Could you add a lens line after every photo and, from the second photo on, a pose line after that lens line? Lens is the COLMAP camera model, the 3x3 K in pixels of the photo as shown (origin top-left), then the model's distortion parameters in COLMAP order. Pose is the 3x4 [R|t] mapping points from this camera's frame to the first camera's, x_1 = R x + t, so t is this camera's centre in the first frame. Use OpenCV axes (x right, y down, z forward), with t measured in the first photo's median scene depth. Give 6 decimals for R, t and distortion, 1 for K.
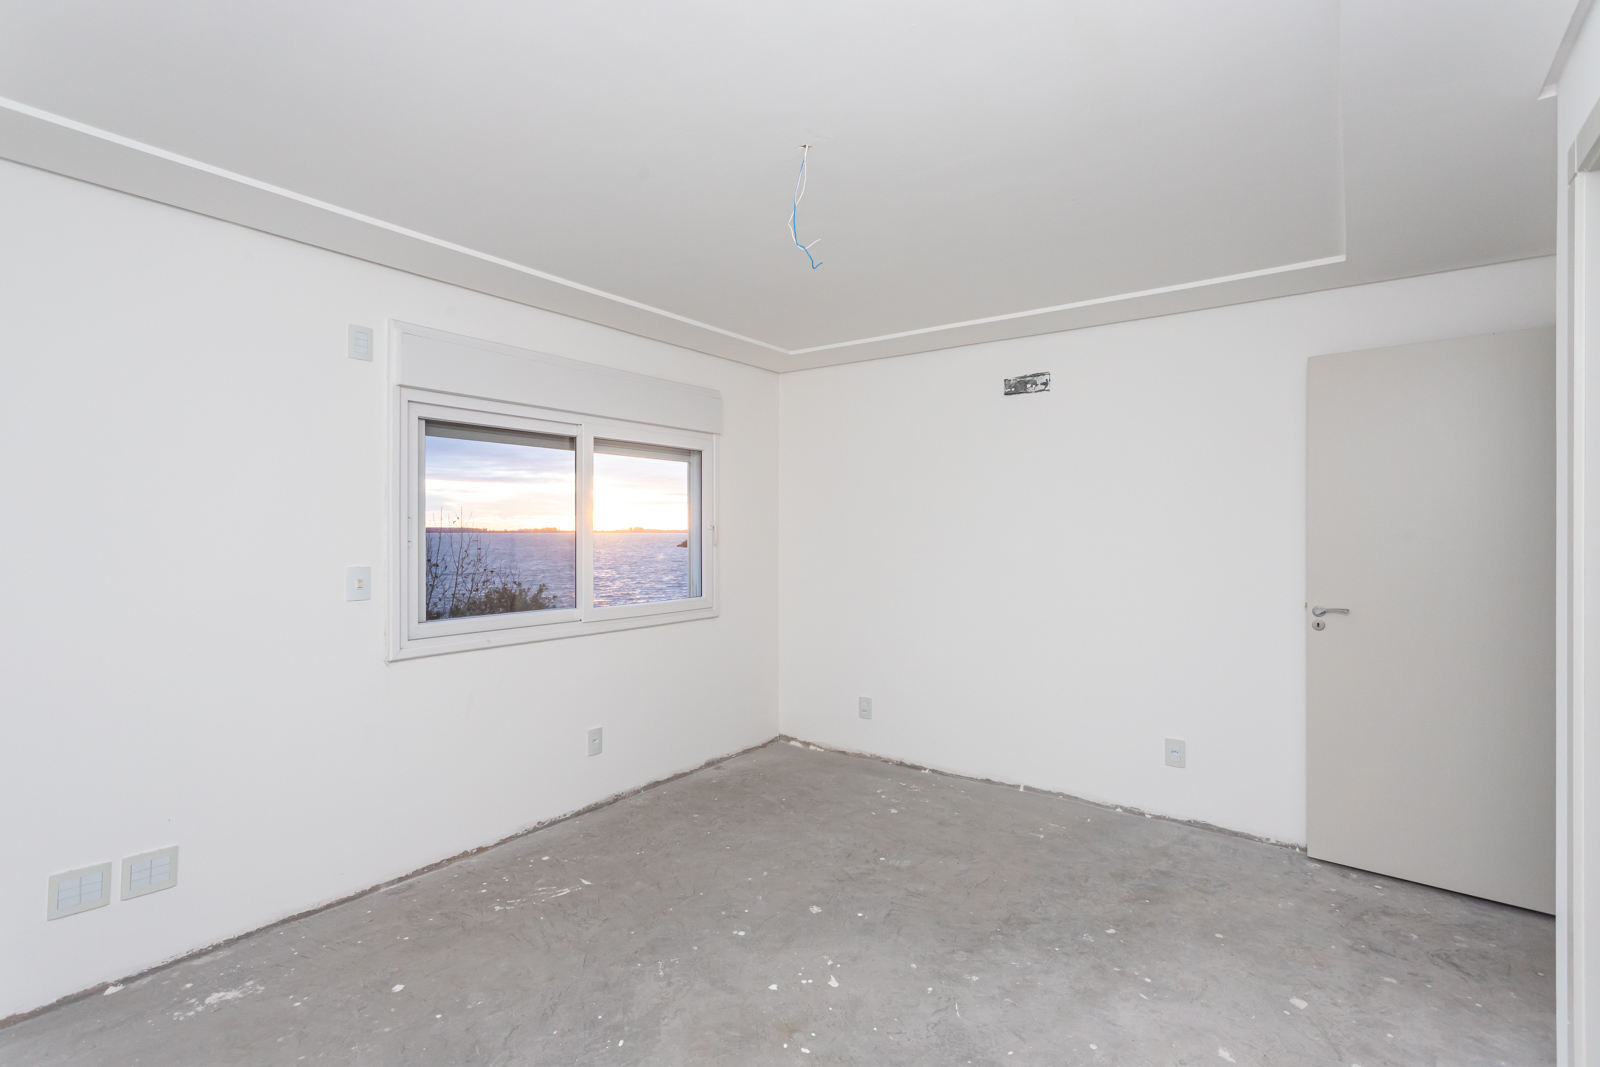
lens RADIAL K [[755.3, 0, 799.4], [0, 755.3, 532.4], [0, 0, 1]] dist [0.000362, 0.000230]
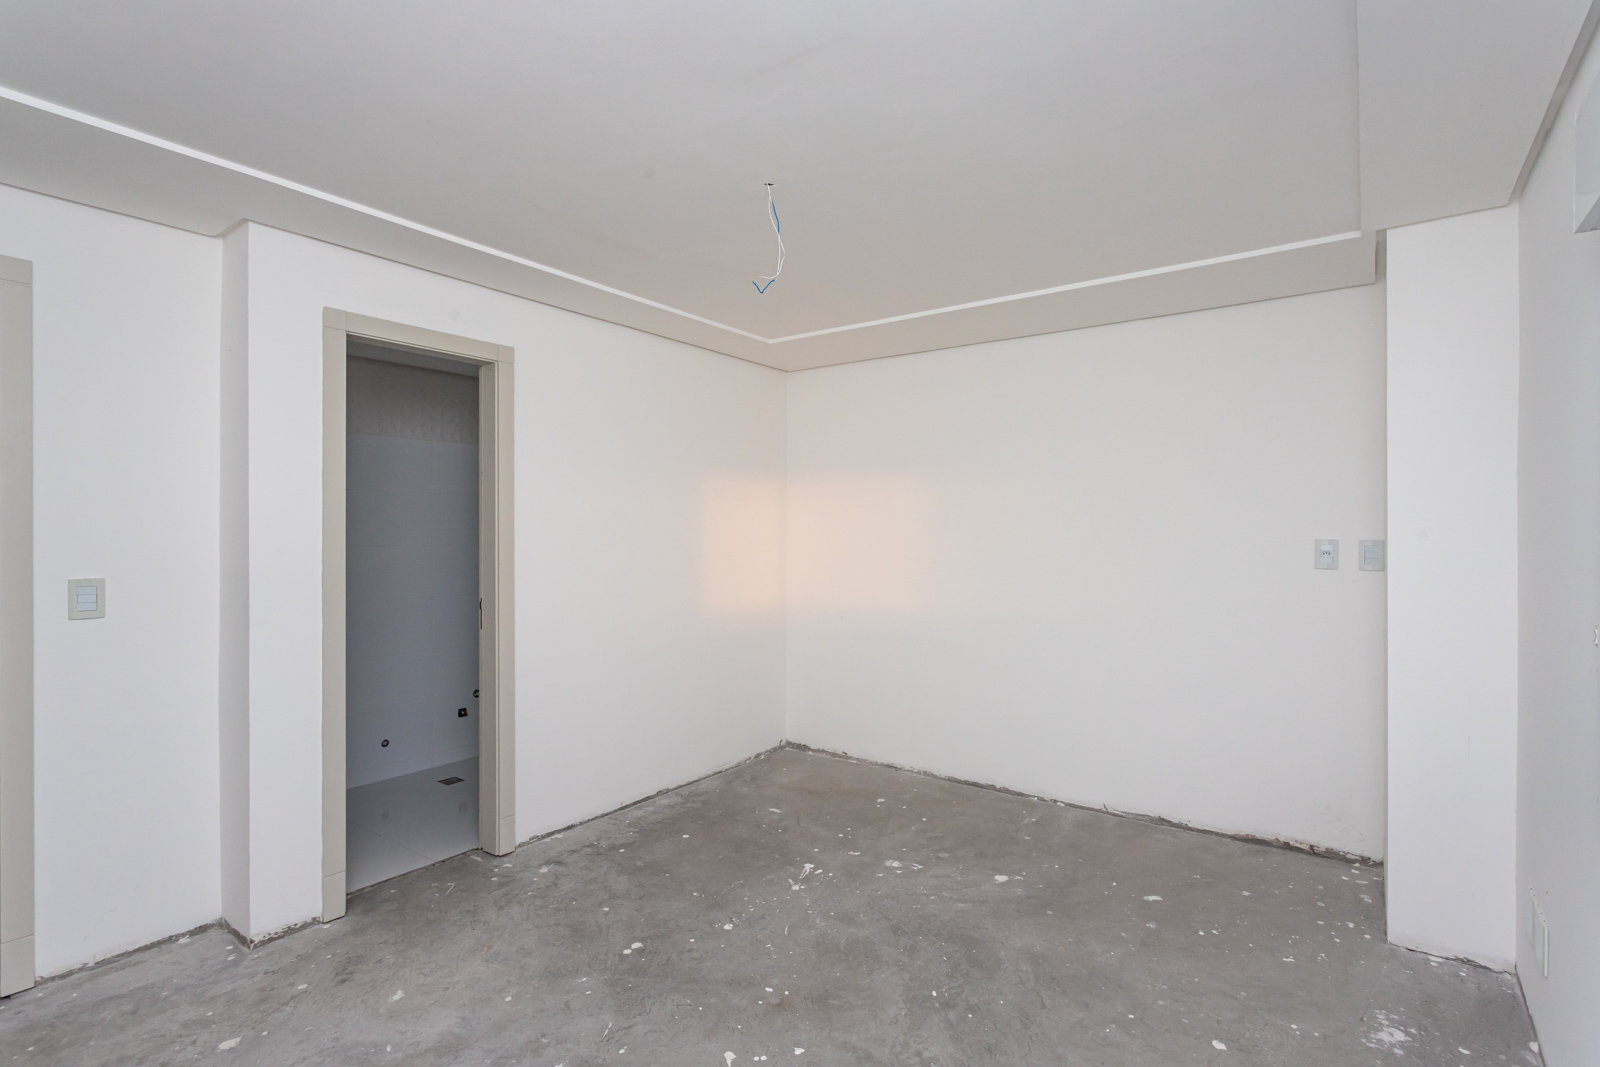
lens RADIAL K [[755.3, 0, 800.3], [0, 755.3, 533.6], [0, 0, 1]] dist [0.000362, 0.000230]
pose [[-0.999923, -0.001483, 0.012294, -0.047950], [-0.001457, 0.999997, 0.002114, -0.003048], [-0.012297, 0.002096, -0.999922, 1.965076]]
